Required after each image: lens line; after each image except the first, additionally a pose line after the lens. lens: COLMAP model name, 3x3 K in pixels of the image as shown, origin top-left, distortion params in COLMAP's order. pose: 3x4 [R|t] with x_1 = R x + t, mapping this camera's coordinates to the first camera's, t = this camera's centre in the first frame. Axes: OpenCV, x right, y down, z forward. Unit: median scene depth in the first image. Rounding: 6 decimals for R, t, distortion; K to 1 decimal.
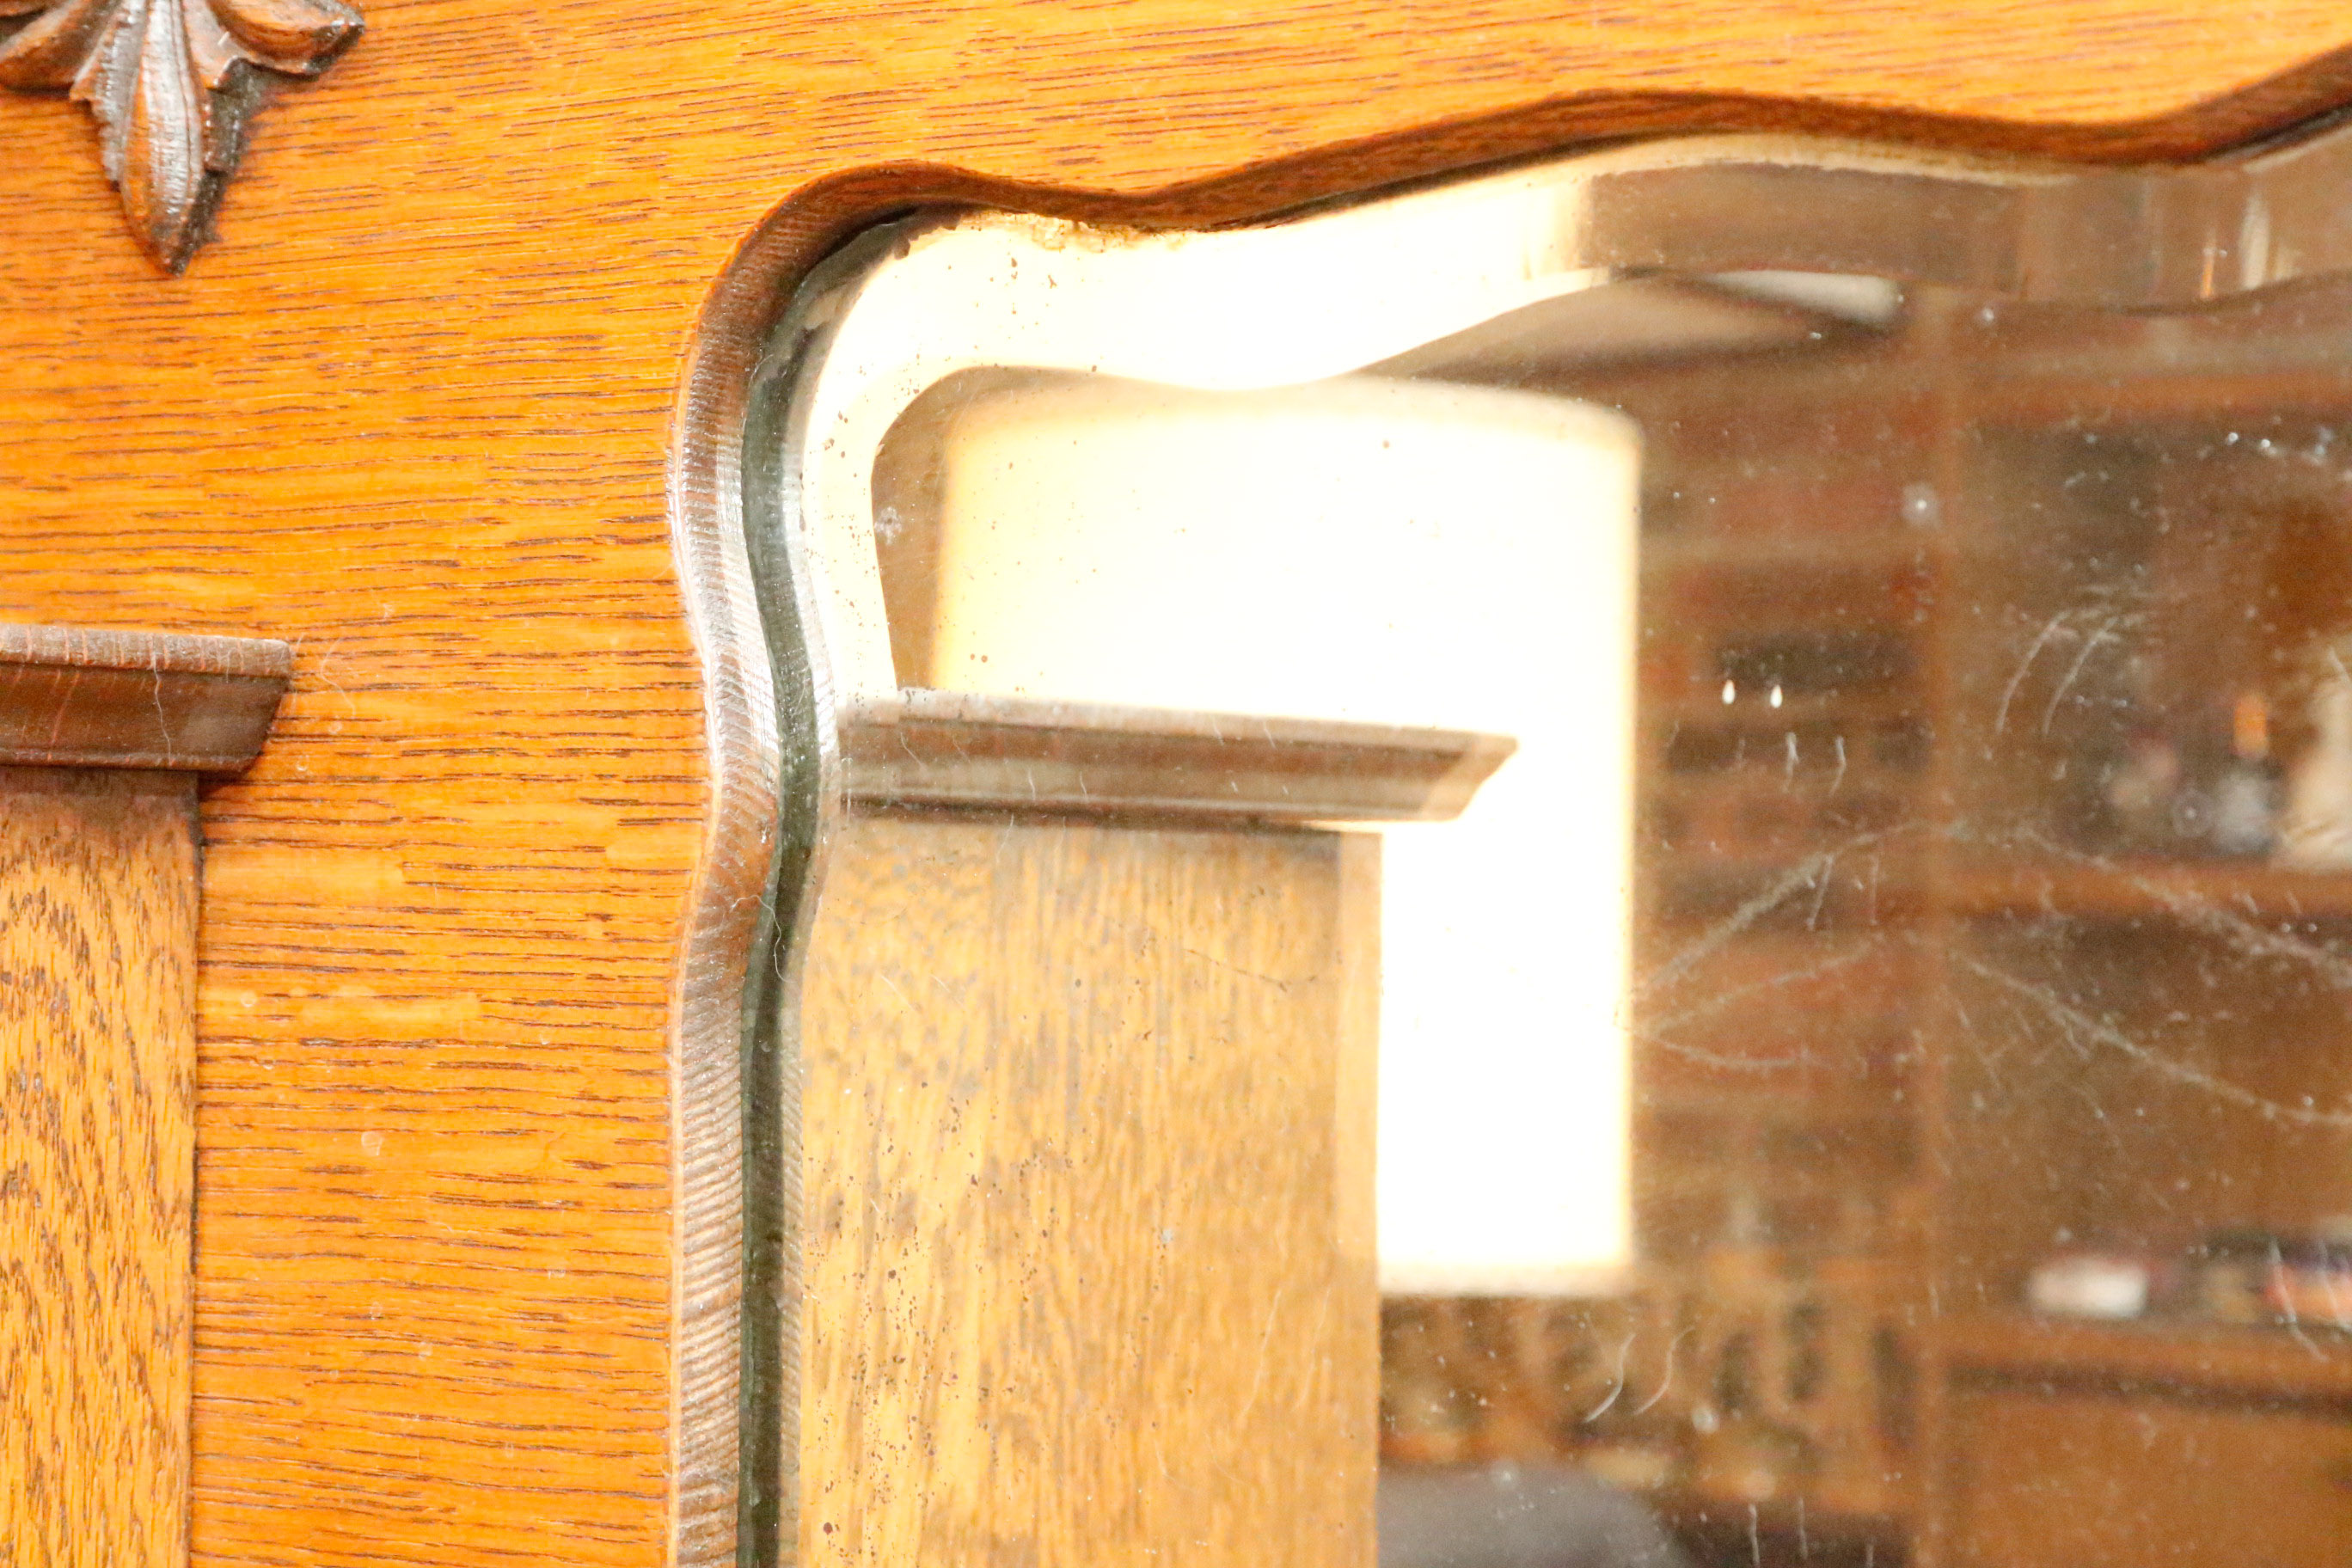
lens RADIAL K [[5385.4, 0, 1176.0], [0, 5385.4, 784.0], [0, 0, 1]] dist [0.060334, -0.006918]
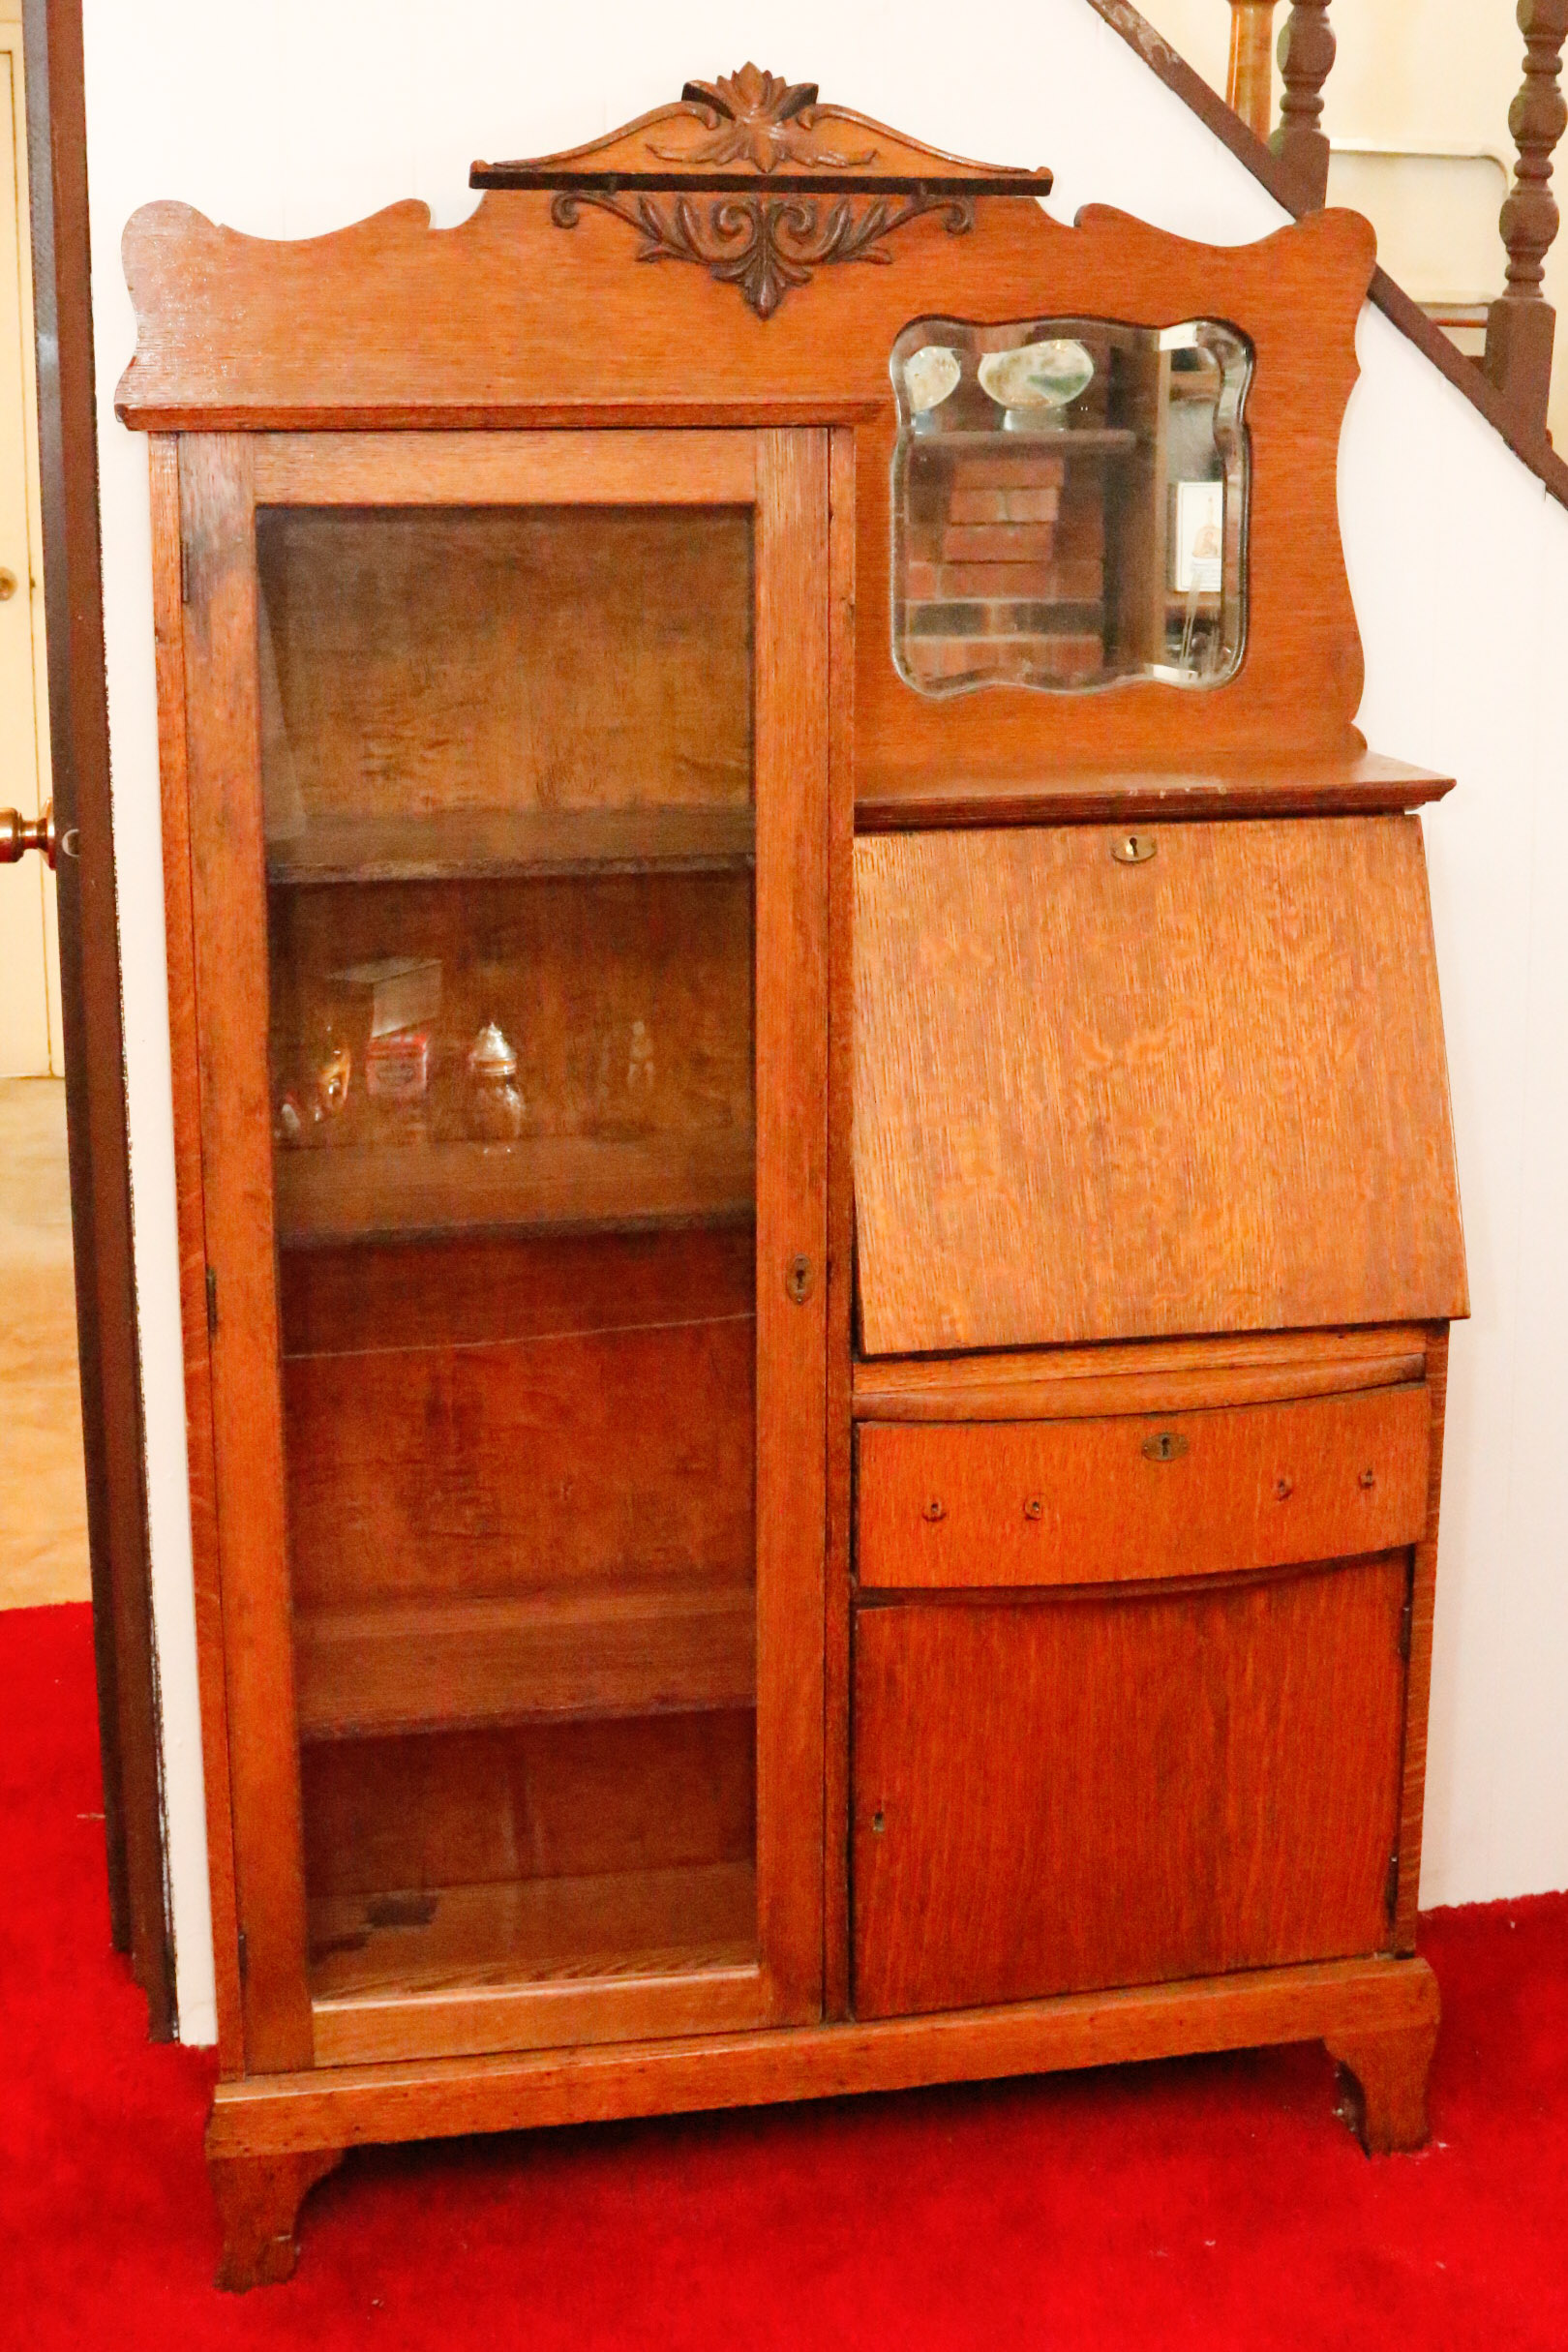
lens RADIAL K [[3246.3, 0, 788.5], [0, 3246.3, 1119.7], [0, 0, 1]] dist [-0.091780, 0.048903]
pose [[0.668532, -0.171574, 0.723621, -2.606548], [-0.010398, 0.970771, 0.239781, -0.097441], [-0.743610, -0.167825, 0.647208, -1.162508]]
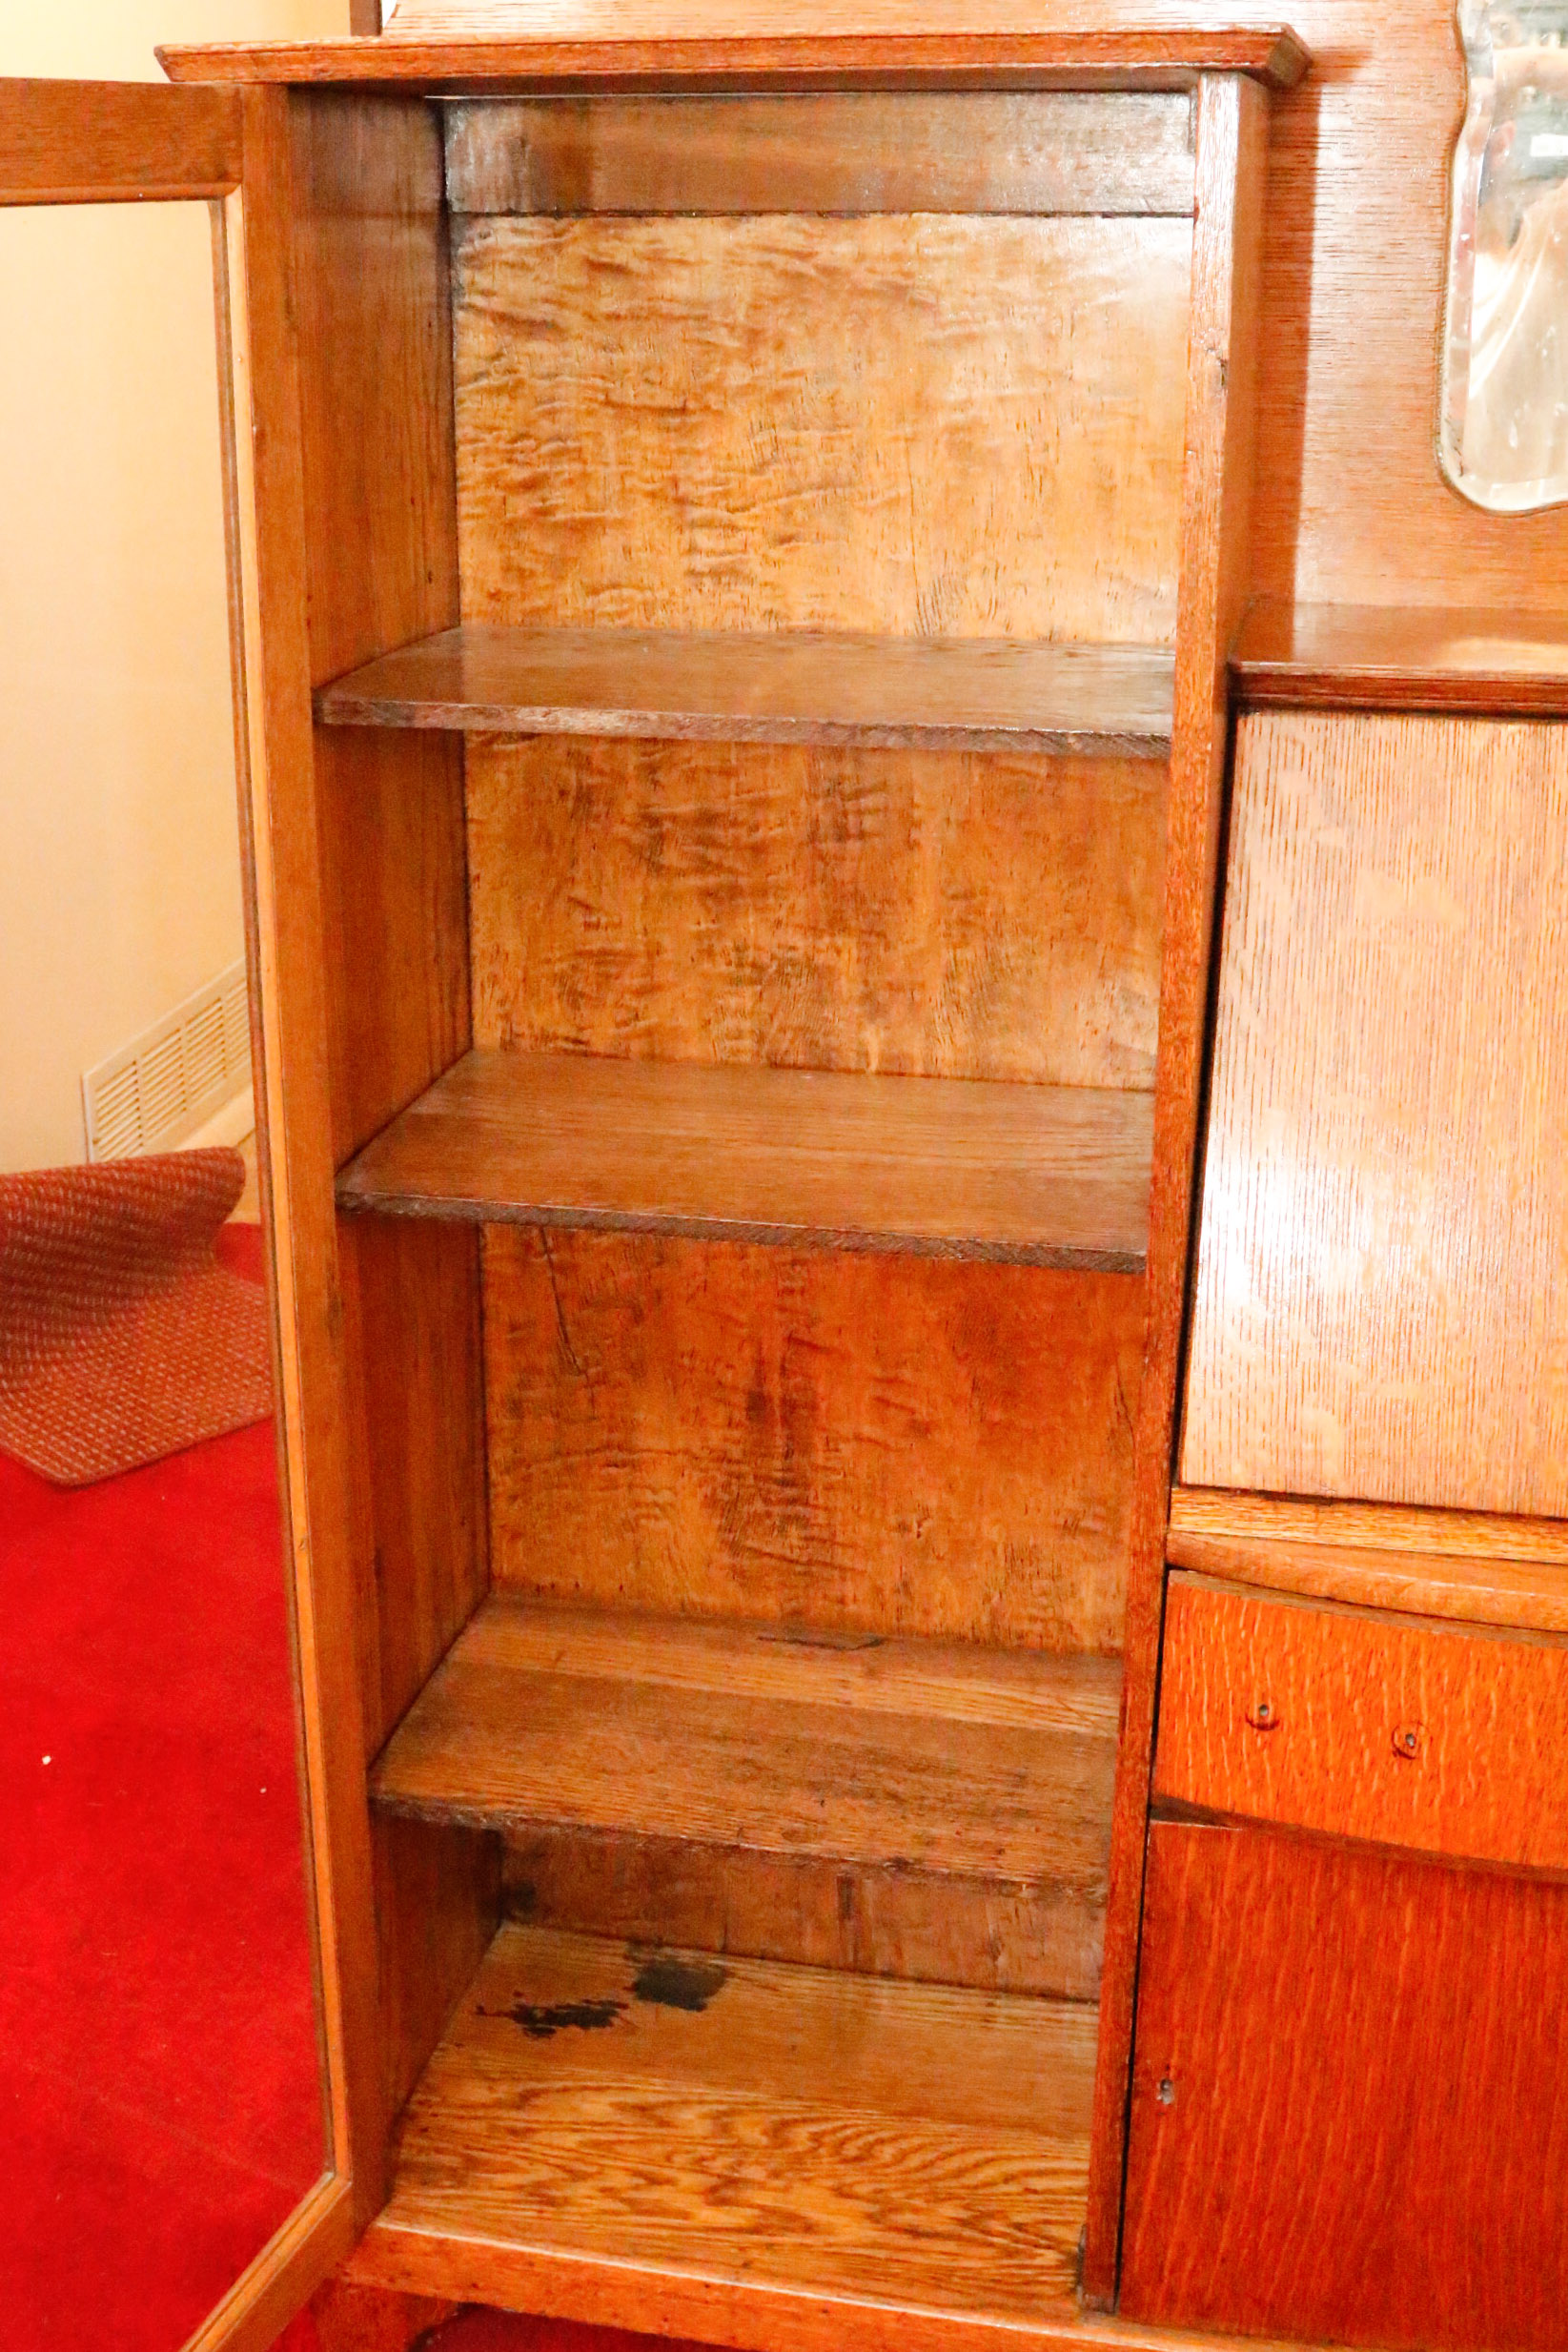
lens RADIAL K [[2831.7, 0, 705.5], [0, 2831.7, 1161.1], [0, 0, 1]] dist [-0.133682, 0.072048]
pose [[0.921104, -0.137486, 0.364232, -1.314753], [0.000422, 0.935920, 0.352212, 0.015900], [-0.389316, -0.324271, 0.862138, -0.659006]]
